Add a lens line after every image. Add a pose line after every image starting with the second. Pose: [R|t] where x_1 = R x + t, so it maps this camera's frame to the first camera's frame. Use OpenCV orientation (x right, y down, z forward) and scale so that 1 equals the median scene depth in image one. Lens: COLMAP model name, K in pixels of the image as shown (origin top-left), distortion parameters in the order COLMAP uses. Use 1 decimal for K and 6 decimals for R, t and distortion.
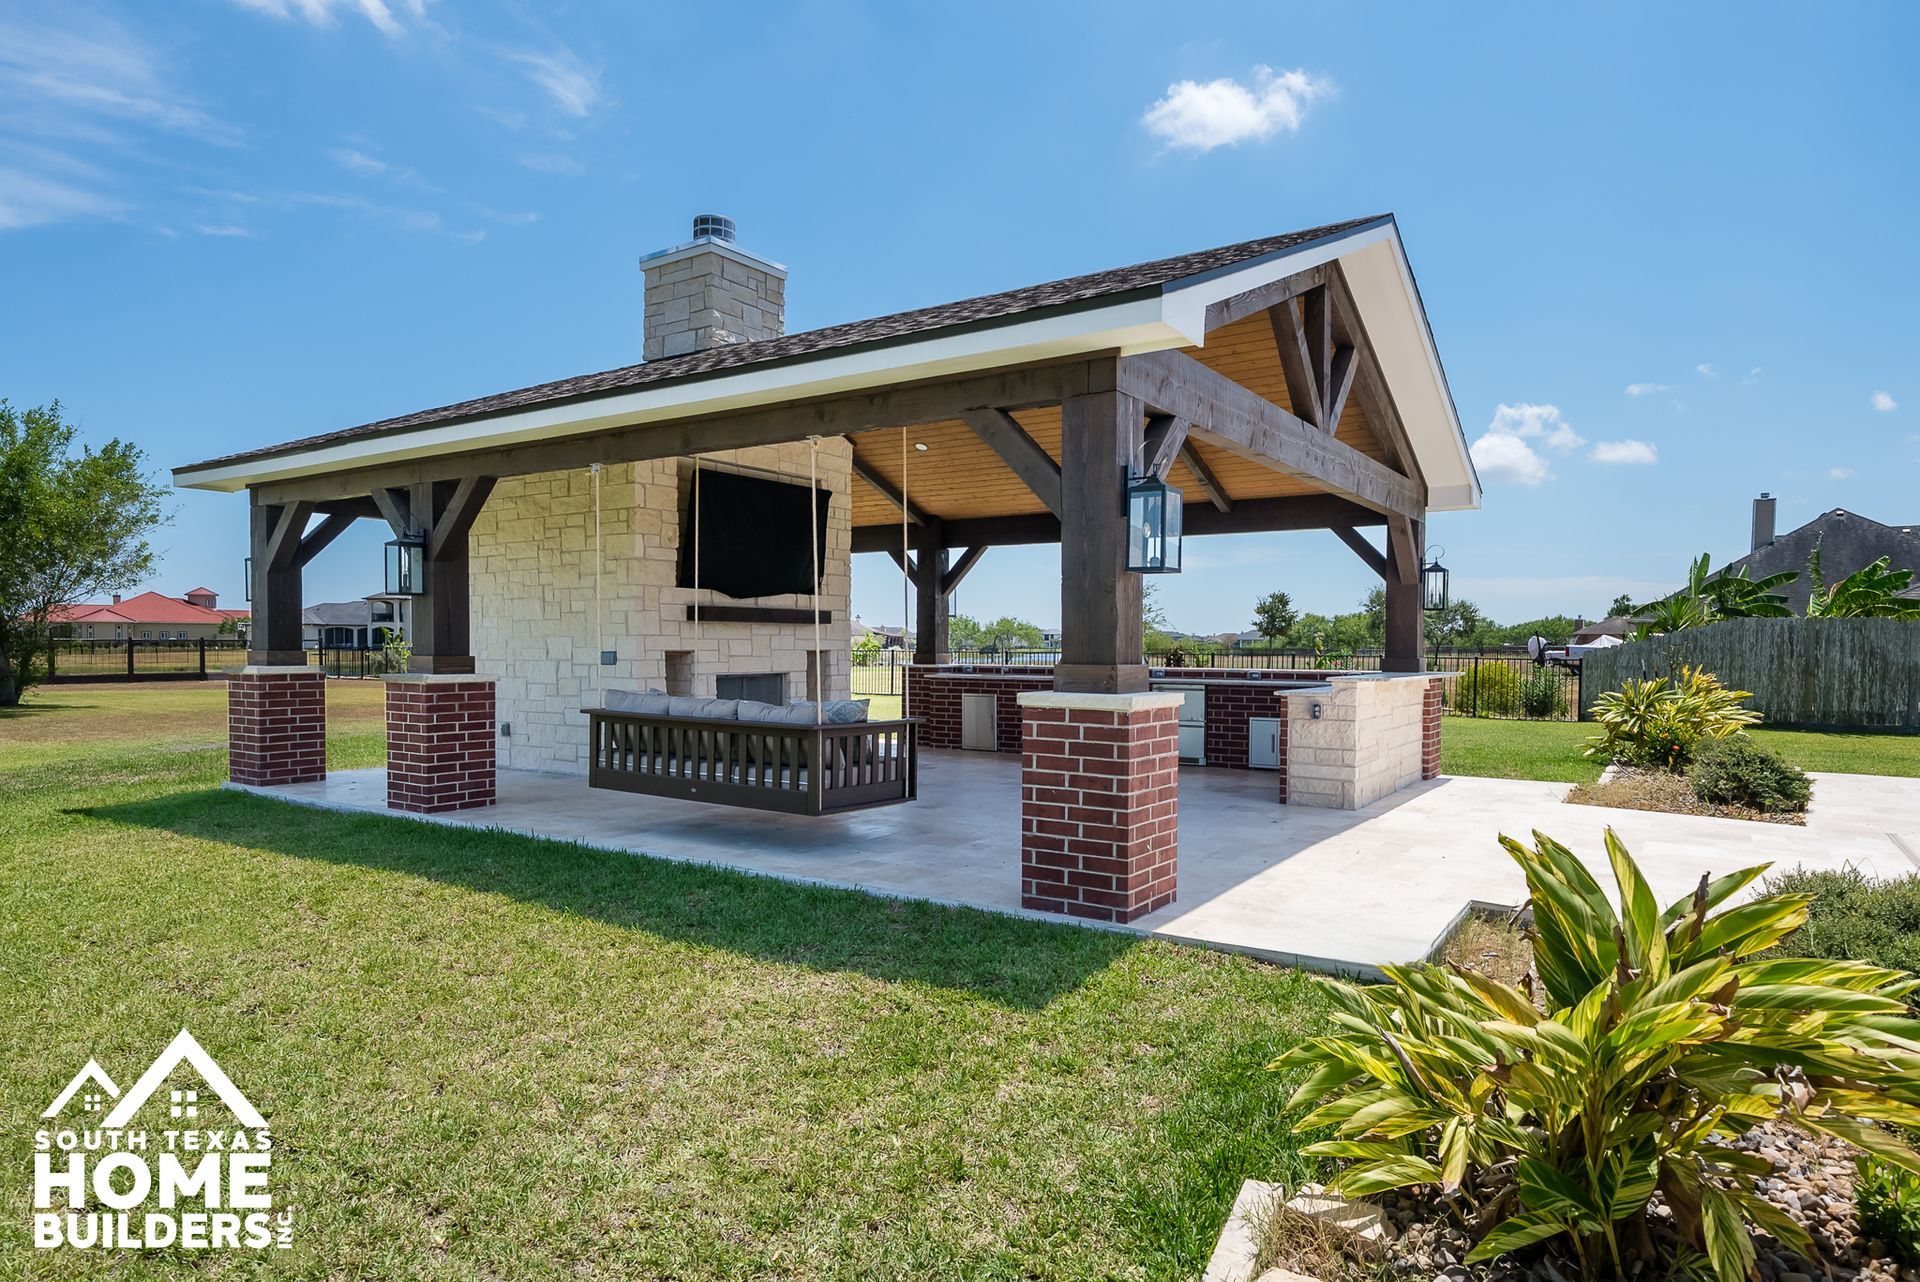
lens RADIAL K [[1114.1, 0, 979.5], [0, 1114.1, 643.1], [0, 0, 1]] dist [-0.003383, -0.001382]
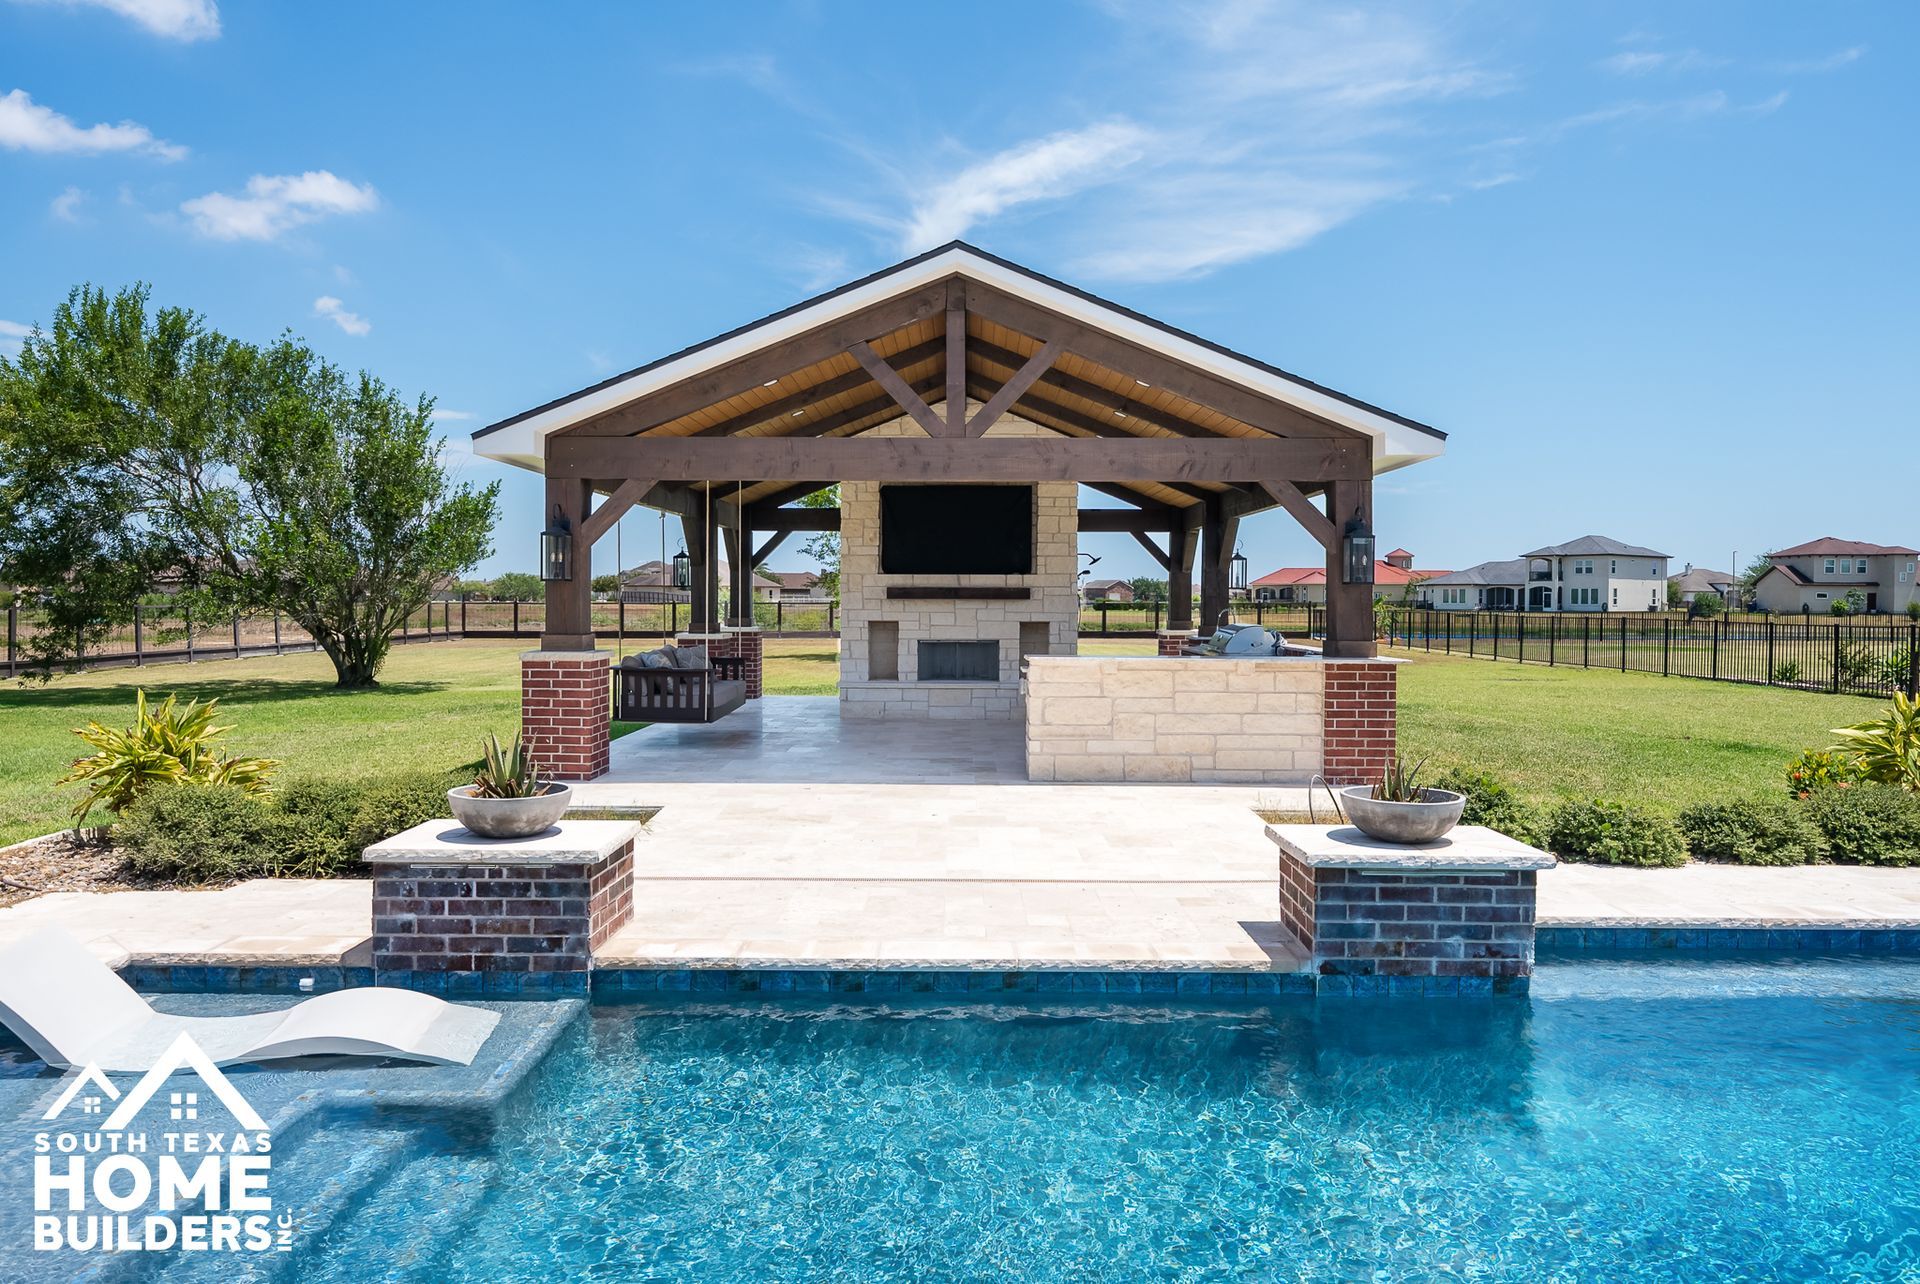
lens RADIAL K [[1234.0, 0, 948.8], [0, 1234.0, 619.2], [0, 0, 1]] dist [0.002730, 0.000365]
pose [[0.538475, 0.012902, -0.842543, 0.902410], [-0.001470, 0.999896, 0.014372, -0.014678], [0.842640, -0.006500, 0.538438, 0.227732]]
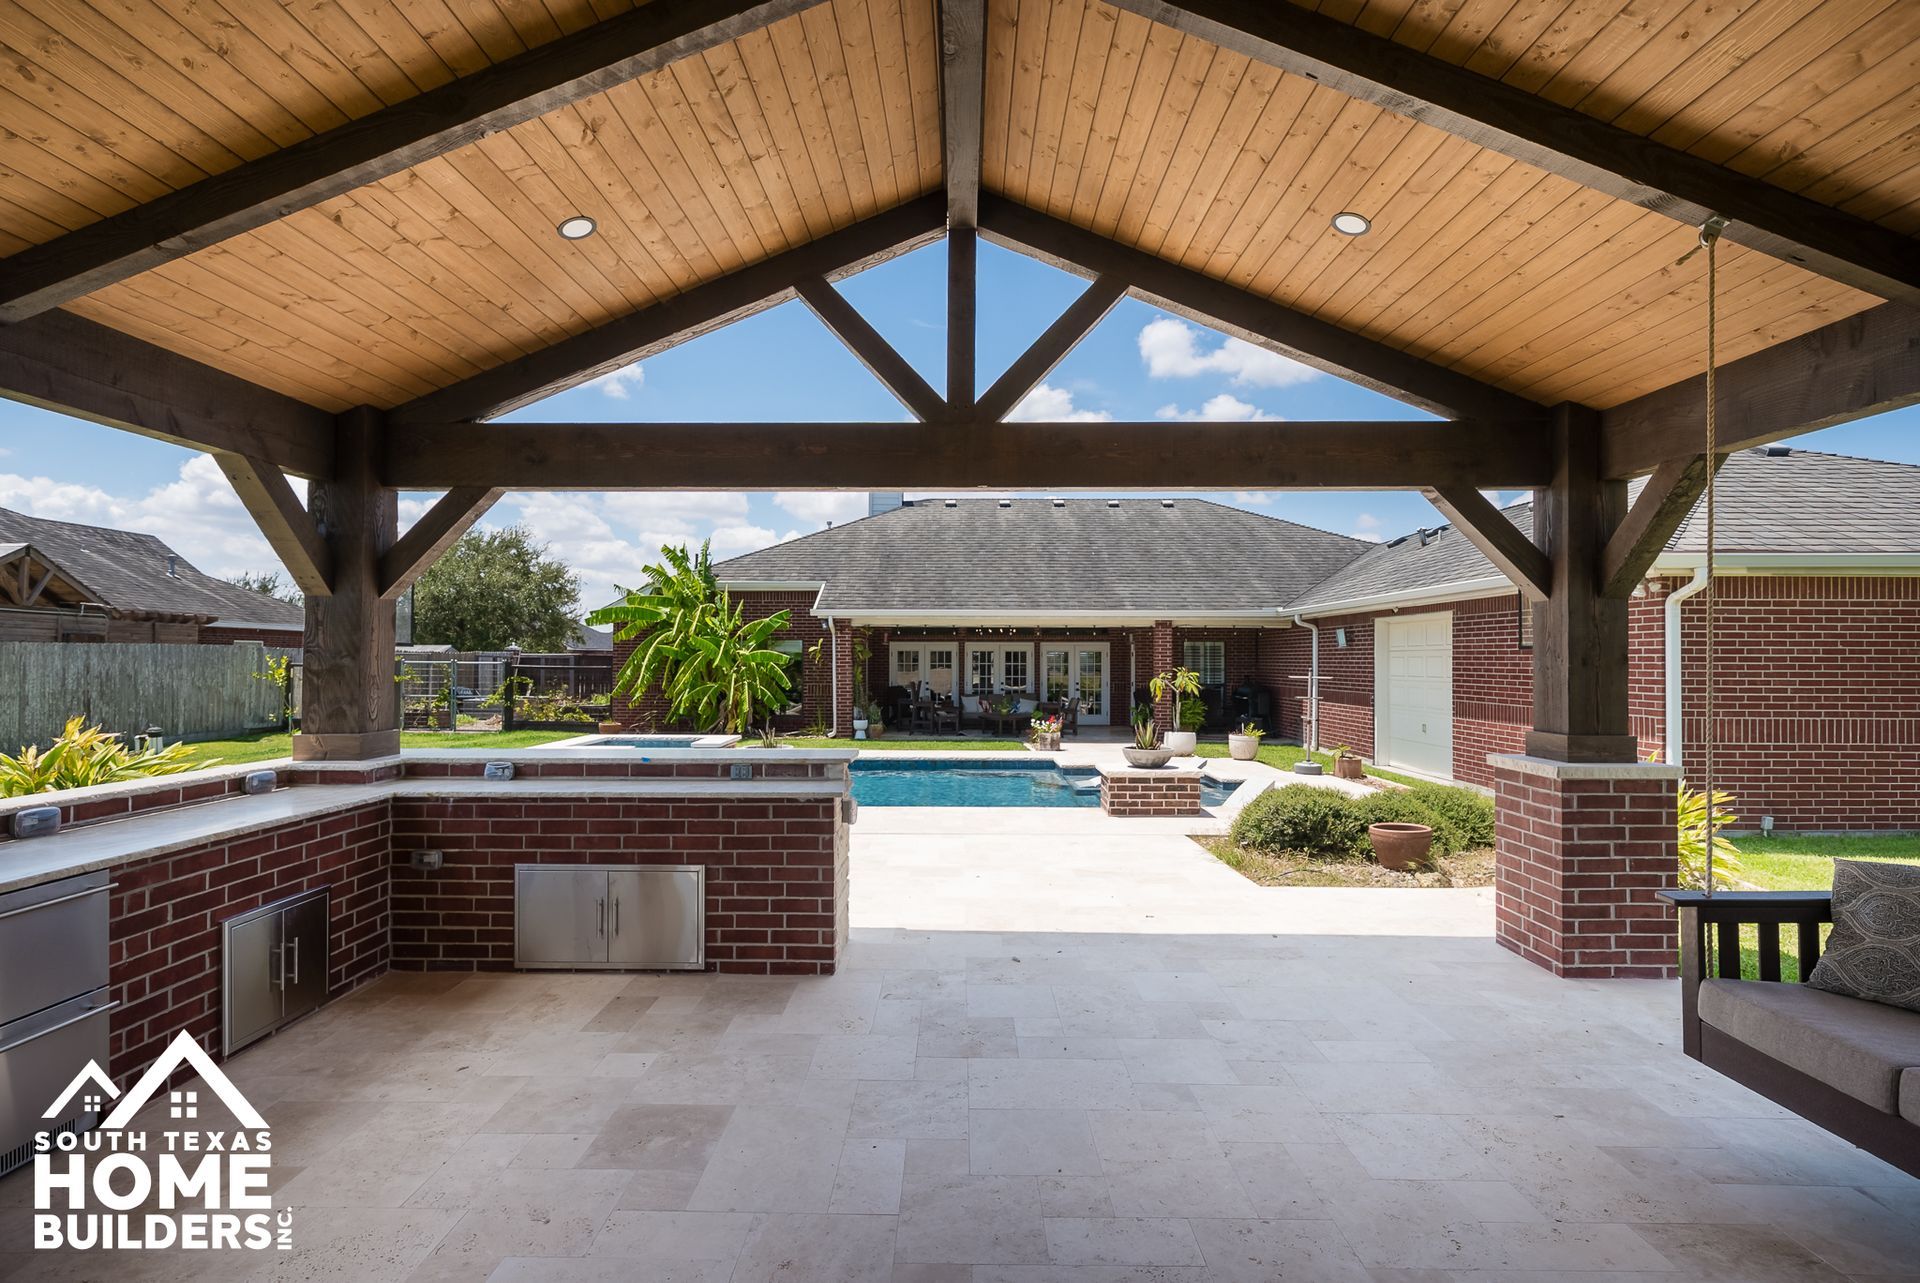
lens RADIAL K [[908.0, 0, 939.5], [0, 908.0, 643.7], [0, 0, 1]] dist [0.001221, 0.000558]
pose [[-0.531008, 0.008629, 0.847323, -0.137153], [-0.005057, 0.999898, -0.013351, -0.023024], [-0.847352, -0.011375, -0.530910, 0.901958]]
